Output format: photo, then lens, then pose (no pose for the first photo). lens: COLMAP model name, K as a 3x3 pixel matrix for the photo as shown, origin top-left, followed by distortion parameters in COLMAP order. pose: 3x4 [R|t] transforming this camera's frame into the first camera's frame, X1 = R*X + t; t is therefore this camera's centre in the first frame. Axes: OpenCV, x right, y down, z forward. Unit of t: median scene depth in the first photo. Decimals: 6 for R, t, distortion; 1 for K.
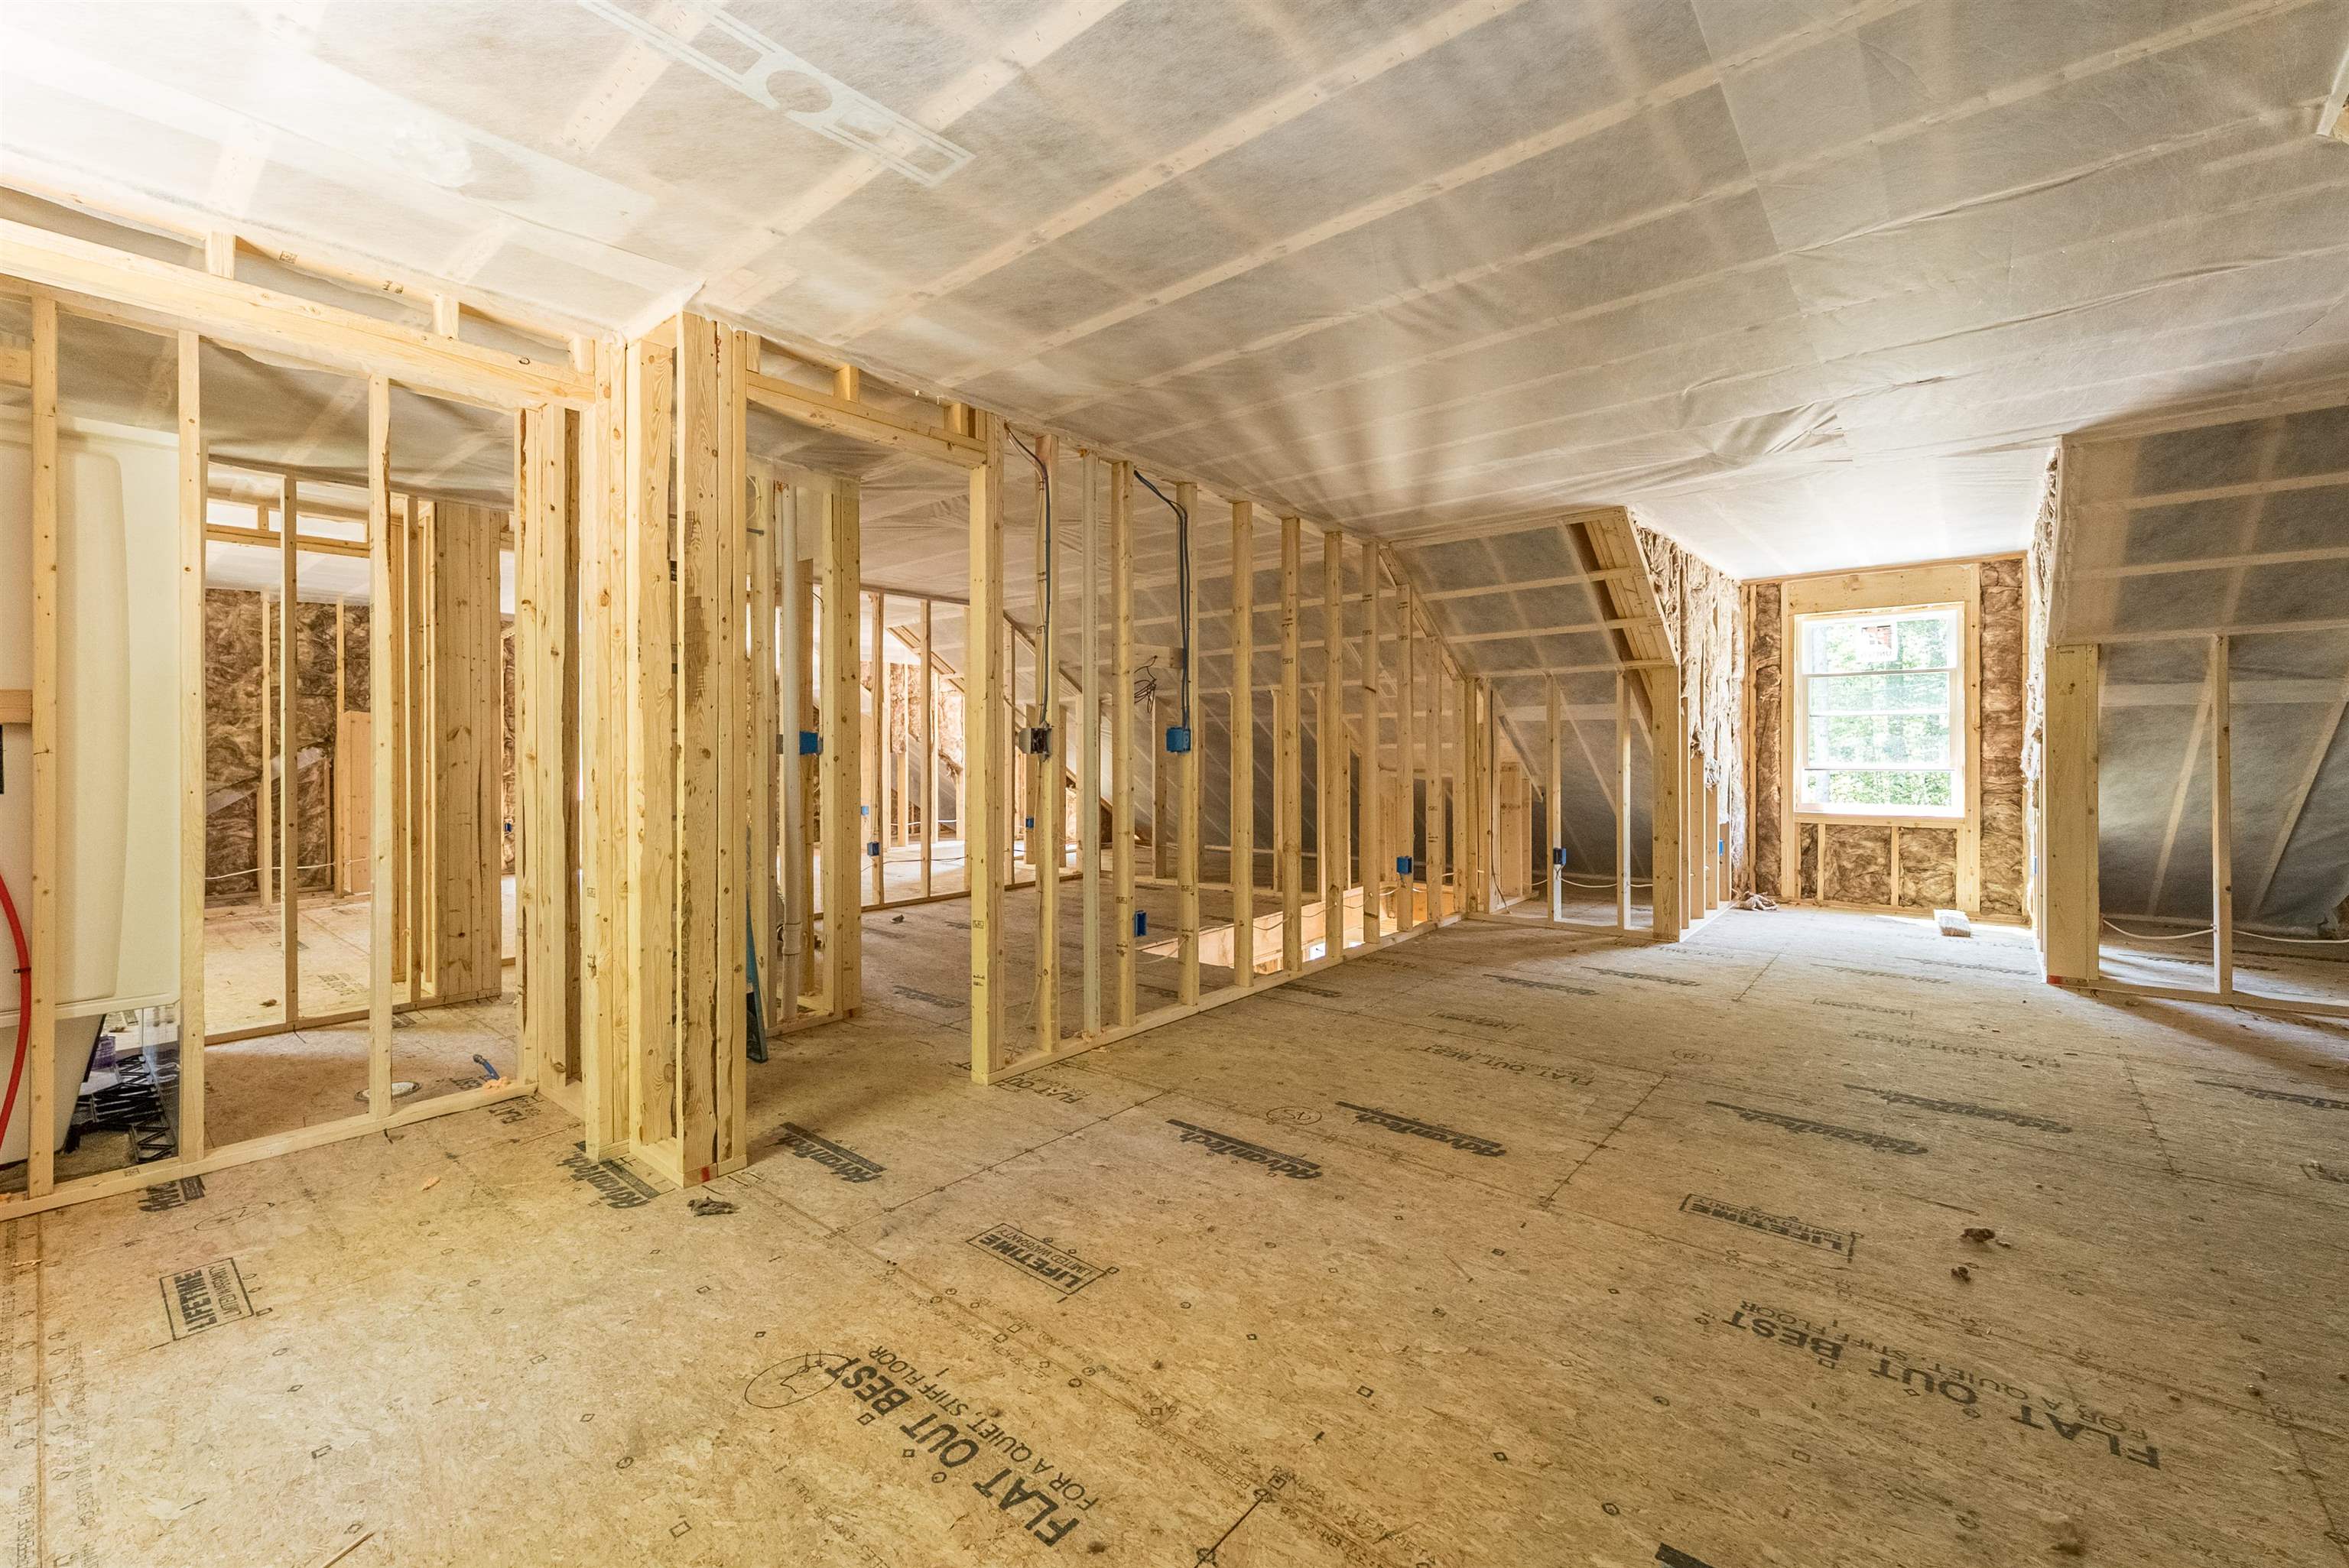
lens RADIAL K [[965.0, 0, 1164.8], [0, 965.0, 764.3], [0, 0, 1]] dist [-0.002493, -0.000106]
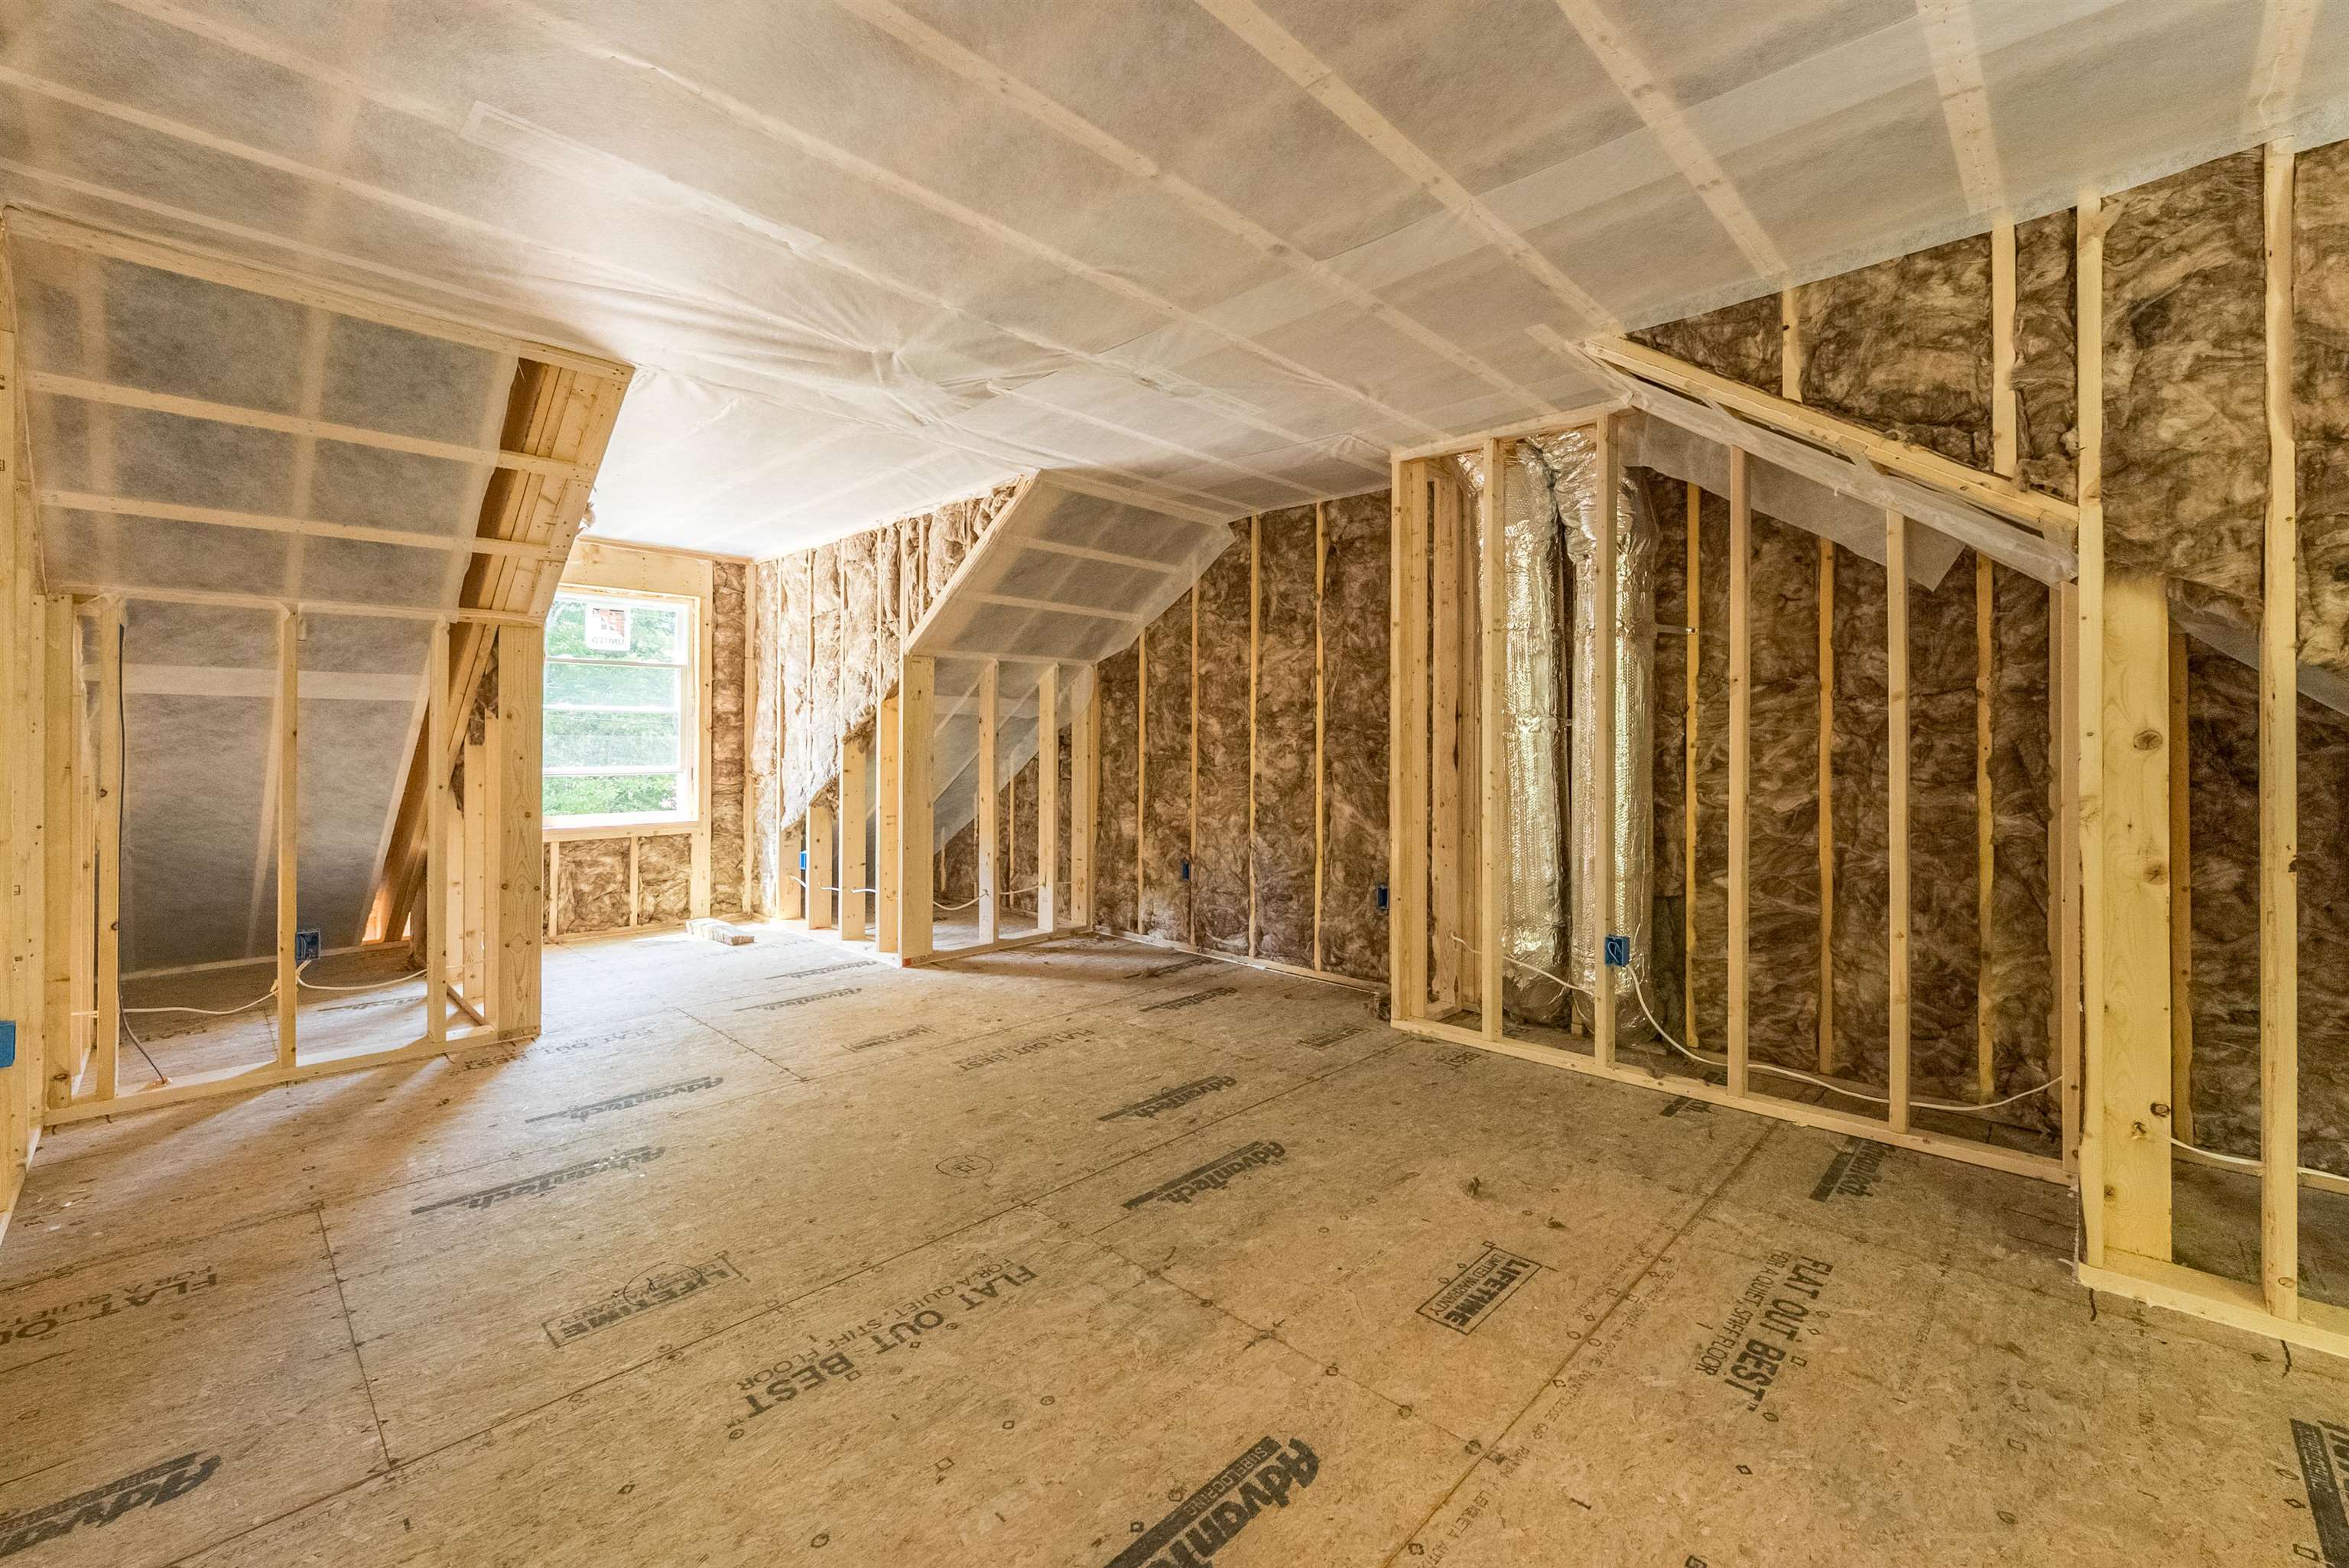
lens RADIAL K [[965.0, 0, 1190.9], [0, 965.0, 746.3], [0, 0, 1]] dist [-0.002493, -0.000106]
pose [[0.064762, 0.003005, 0.997896, -0.198223], [0.017923, 0.999831, -0.004174, -0.012828], [-0.997740, 0.018156, 0.064697, 0.872683]]
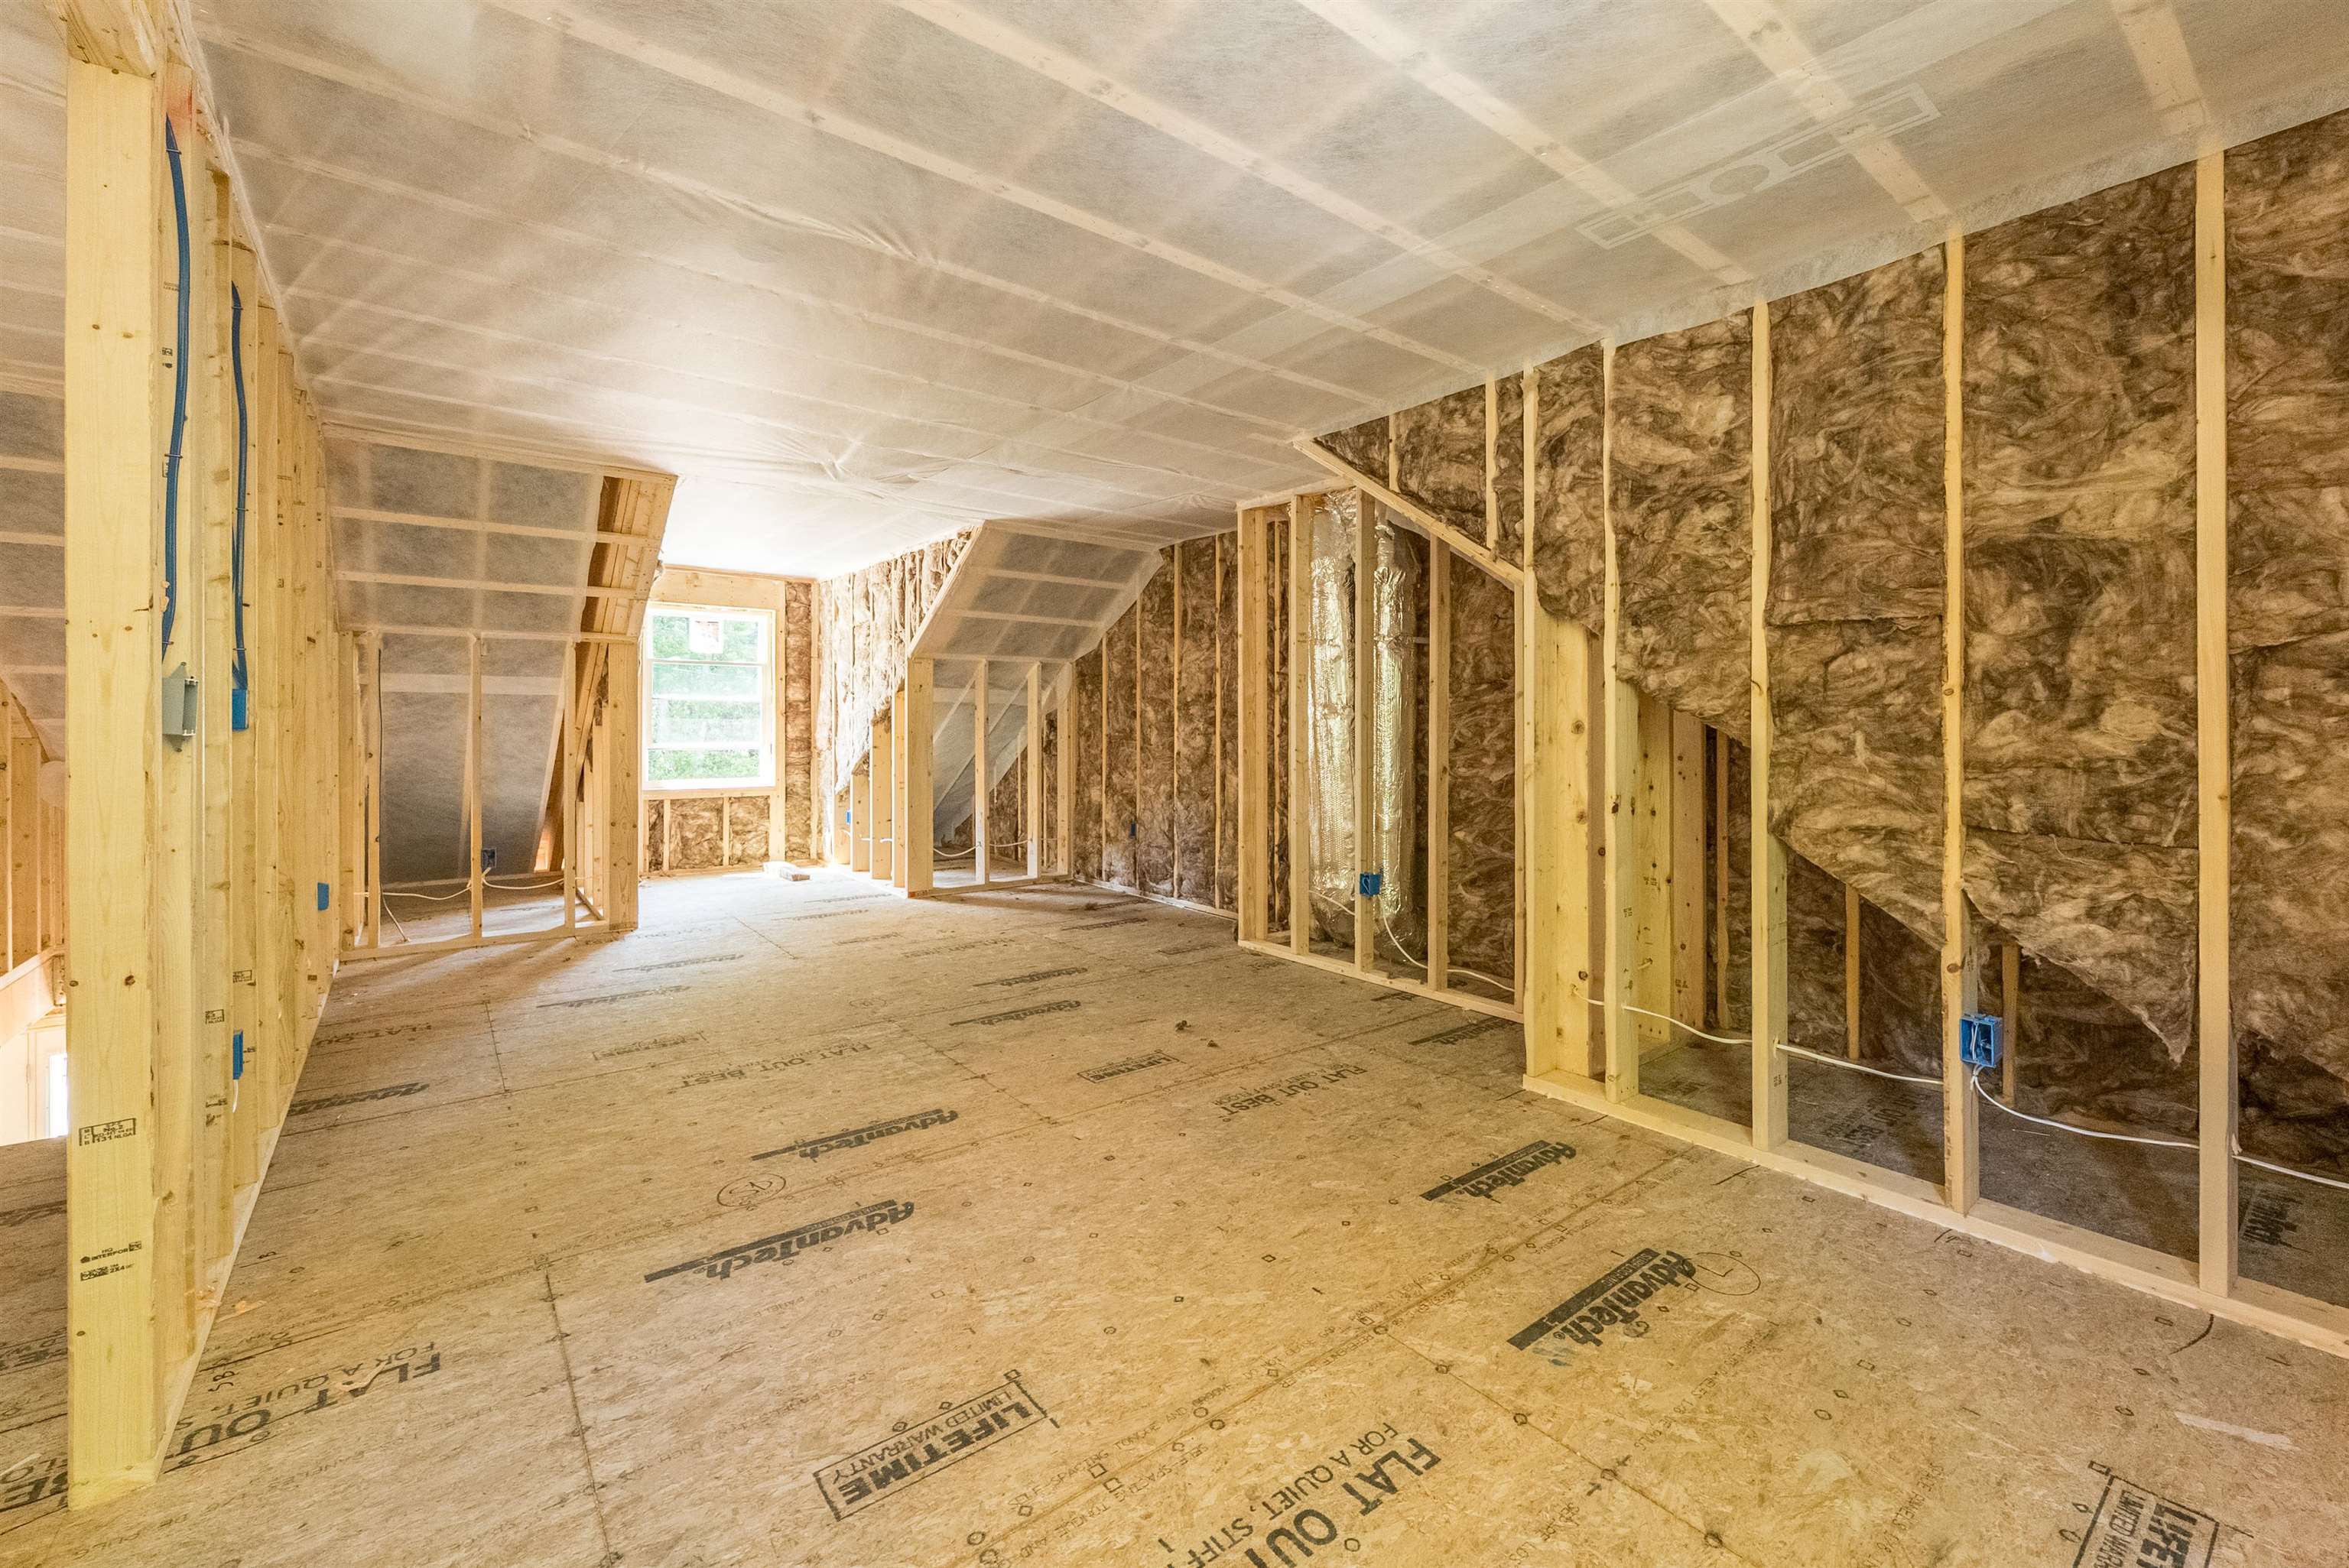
lens RADIAL K [[965.0, 0, 1191.9], [0, 965.0, 743.3], [0, 0, 1]] dist [-0.002493, -0.000106]
pose [[0.198380, -0.010669, 0.980067, -0.535439], [0.012593, 0.999886, 0.008336, -0.005162], [-0.980044, 0.010688, 0.198492, 0.455381]]
